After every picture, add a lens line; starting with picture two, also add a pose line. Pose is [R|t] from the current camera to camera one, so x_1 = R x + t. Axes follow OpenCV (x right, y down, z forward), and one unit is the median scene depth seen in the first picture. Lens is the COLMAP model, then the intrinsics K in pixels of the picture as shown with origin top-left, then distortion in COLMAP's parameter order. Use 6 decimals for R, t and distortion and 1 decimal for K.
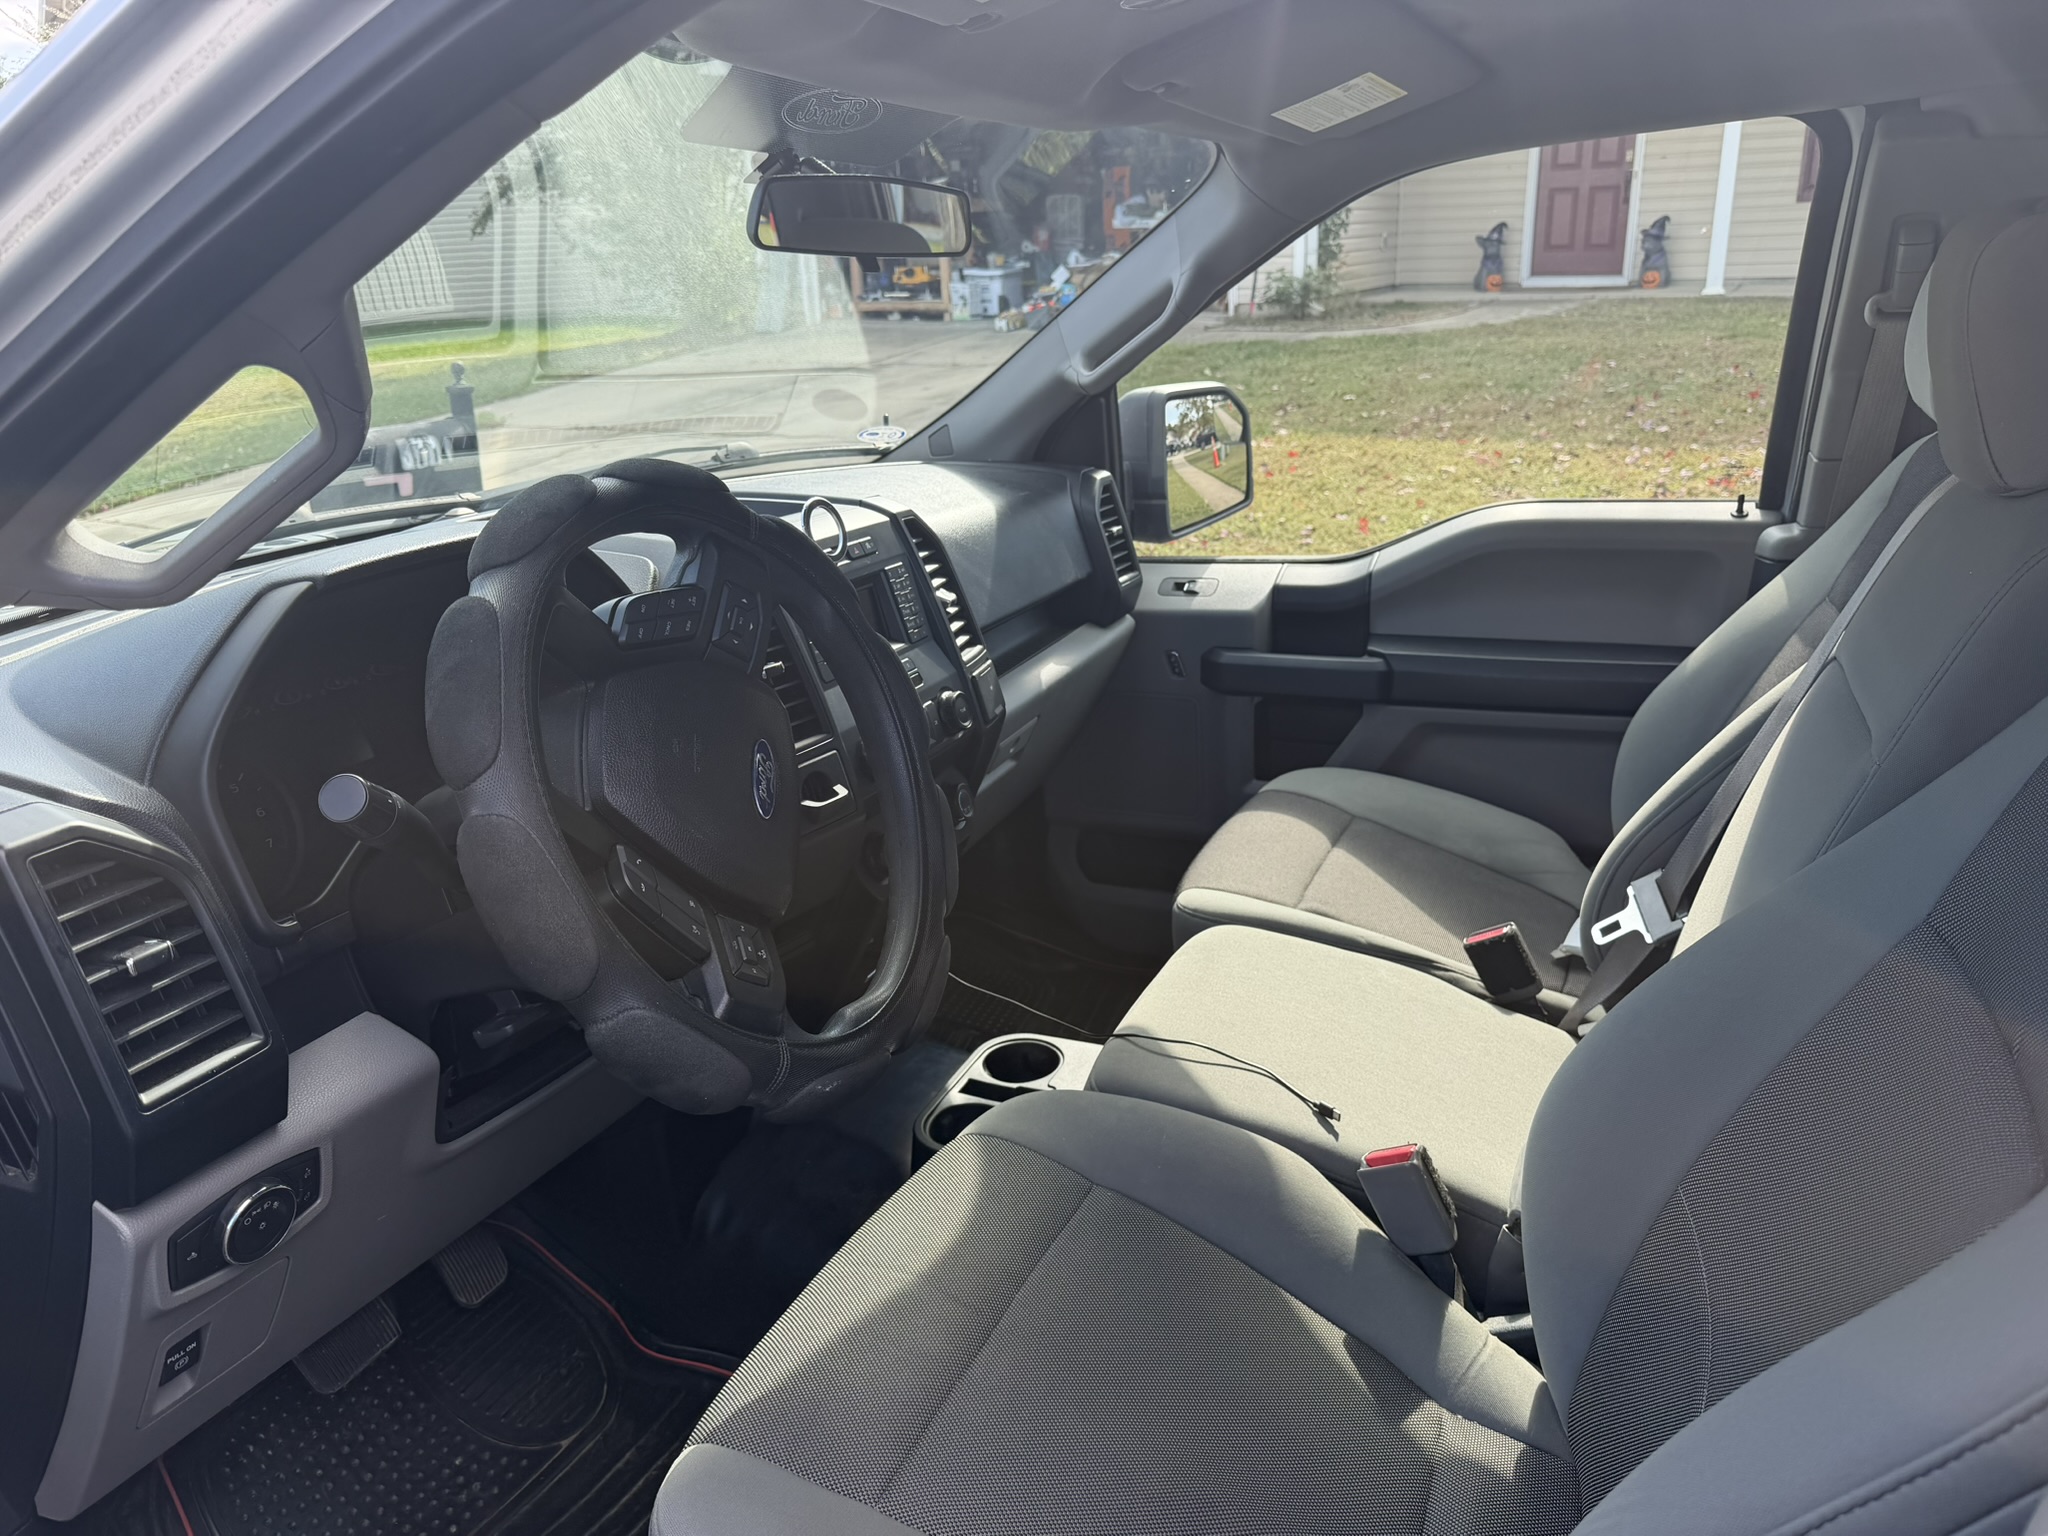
lens RADIAL K [[1452.3, 0, 1001.8], [0, 1452.3, 771.0], [0, 0, 1]] dist [0.059953, -0.084403]
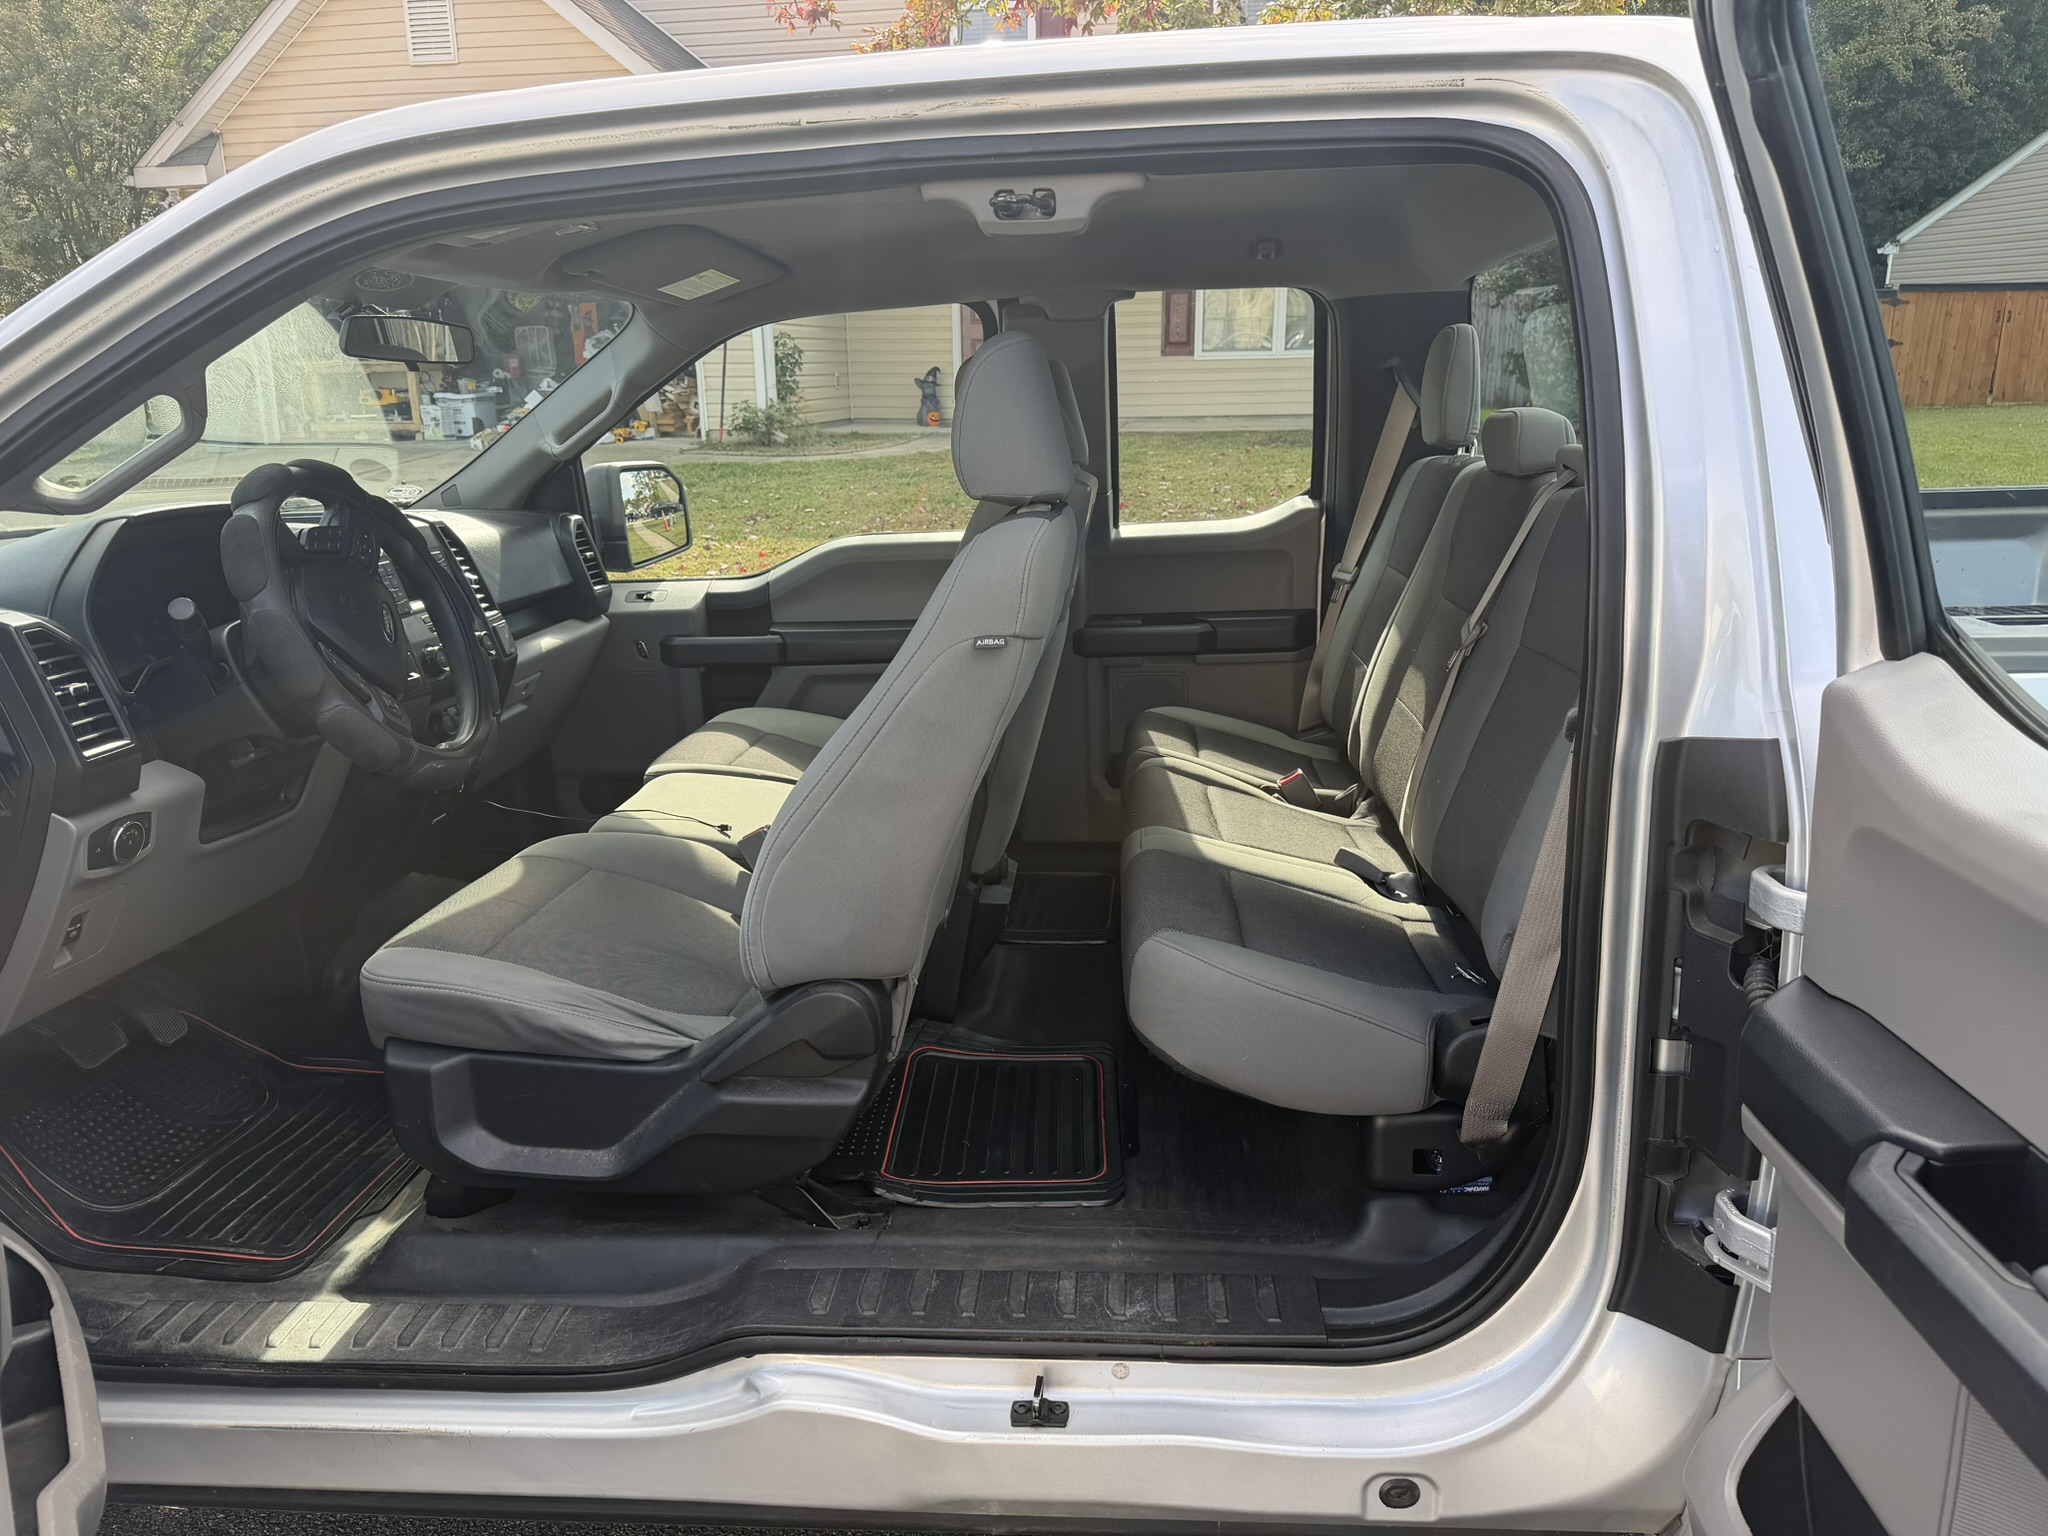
lens RADIAL K [[1452.3, 0, 1035.7], [0, 1452.3, 770.4], [0, 0, 1]] dist [0.059953, -0.084403]
pose [[0.936262, -0.068440, 0.344570, -0.034388], [0.097499, 0.992930, -0.067703, 0.316668], [-0.337500, 0.096983, 0.936316, -0.824892]]
